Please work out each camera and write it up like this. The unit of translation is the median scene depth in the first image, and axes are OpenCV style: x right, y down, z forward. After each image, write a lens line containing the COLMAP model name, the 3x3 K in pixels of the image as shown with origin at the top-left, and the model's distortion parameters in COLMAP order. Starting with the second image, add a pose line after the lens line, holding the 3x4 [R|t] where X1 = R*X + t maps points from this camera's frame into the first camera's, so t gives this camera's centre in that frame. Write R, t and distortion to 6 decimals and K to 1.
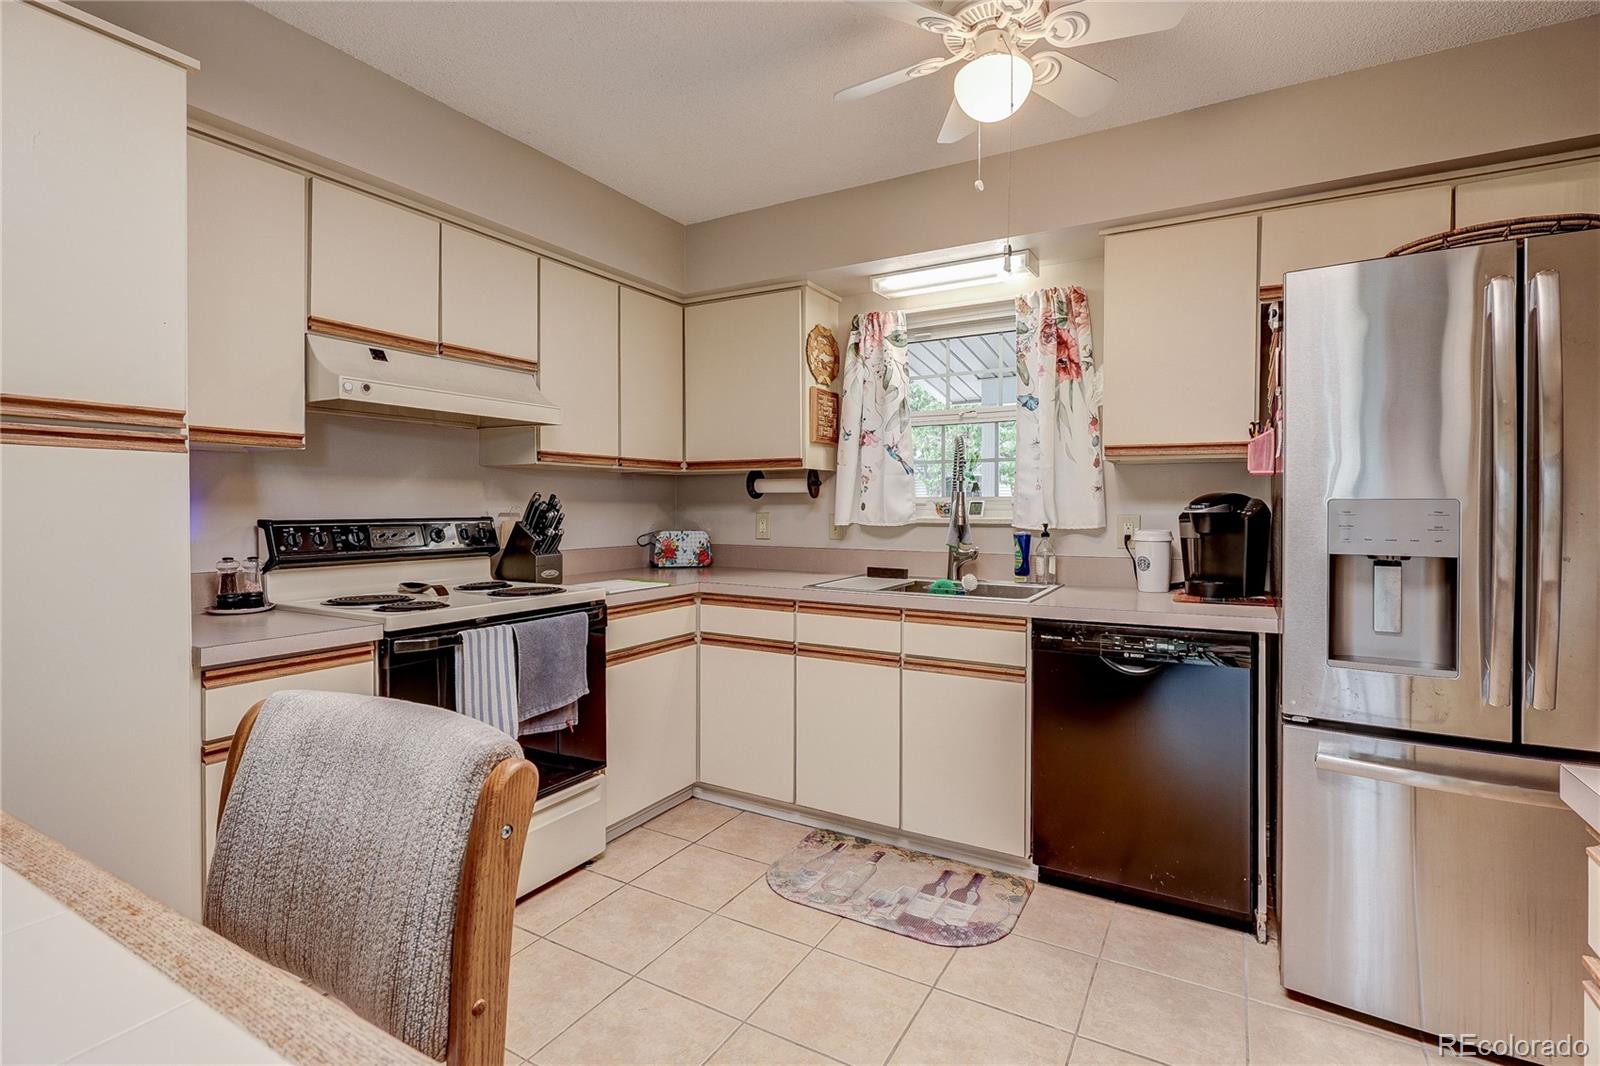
lens RADIAL K [[754.0, 0, 799.6], [0, 754.0, 512.3], [0, 0, 1]] dist [-0.001375, -0.000169]
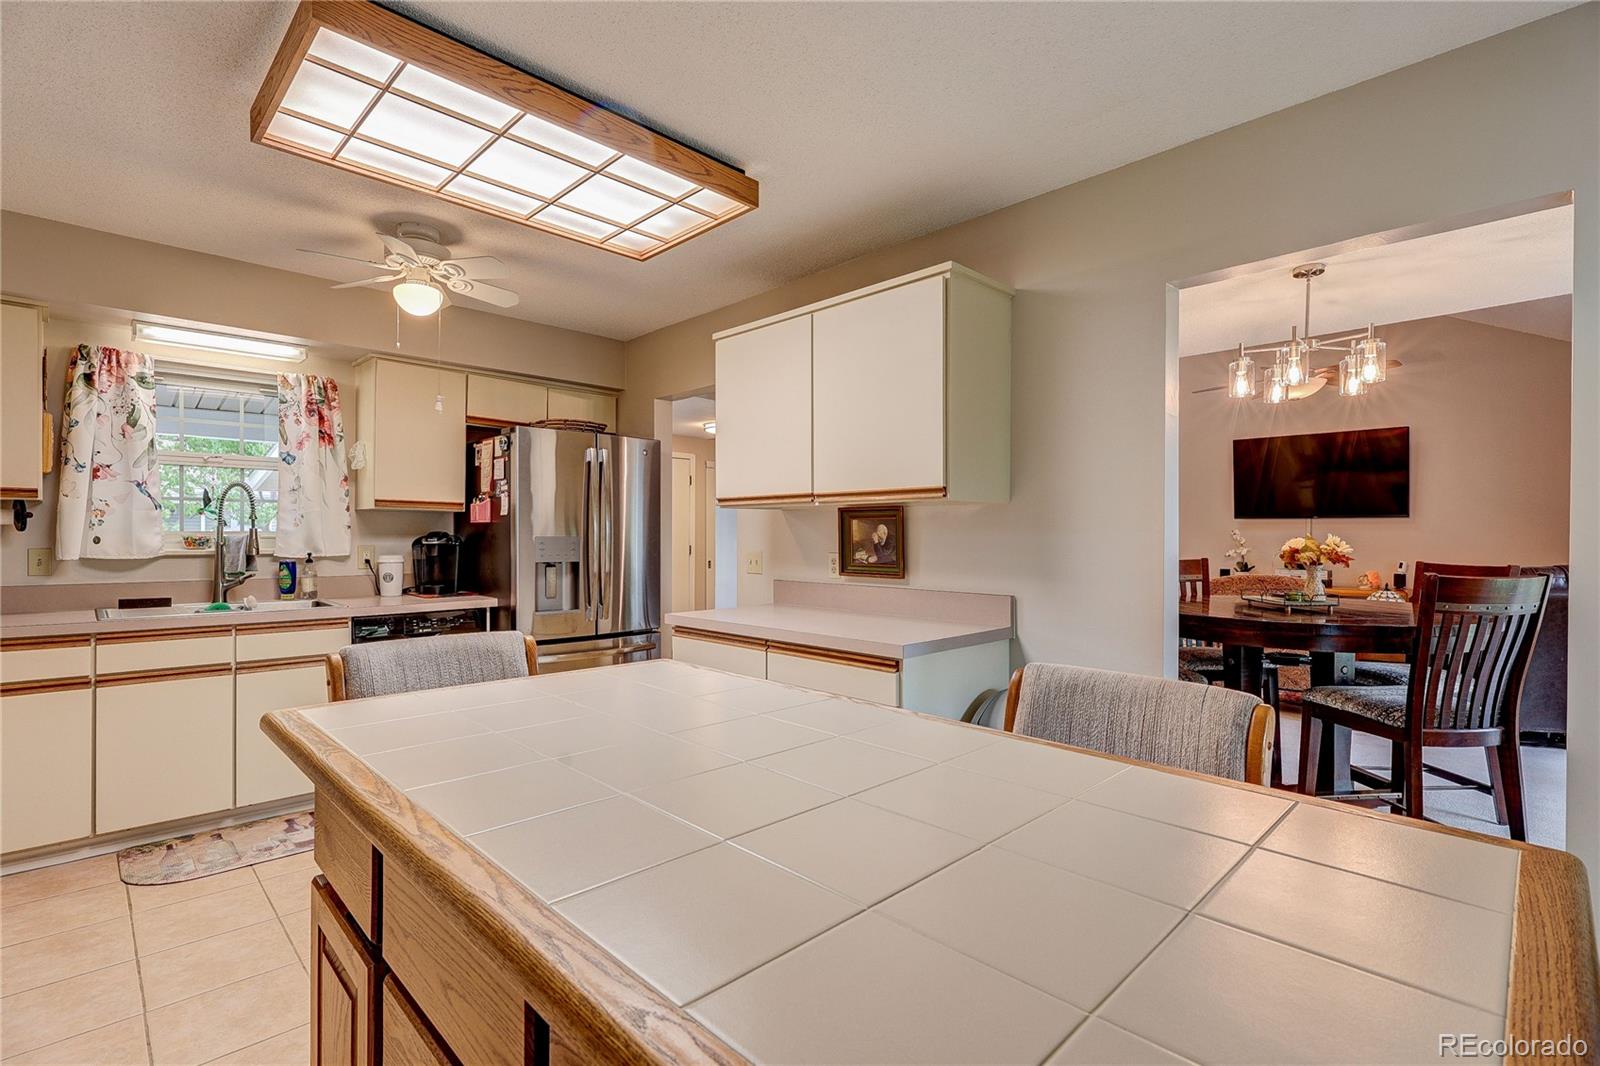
lens RADIAL K [[754.0, 0, 799.6], [0, 754.0, 512.3], [0, 0, 1]] dist [-0.001375, -0.000169]
pose [[0.267301, 0.031934, 0.963084, -0.709552], [0.006874, 0.999362, -0.035045, -0.003640], [-0.963588, 0.015988, 0.266911, -0.178695]]
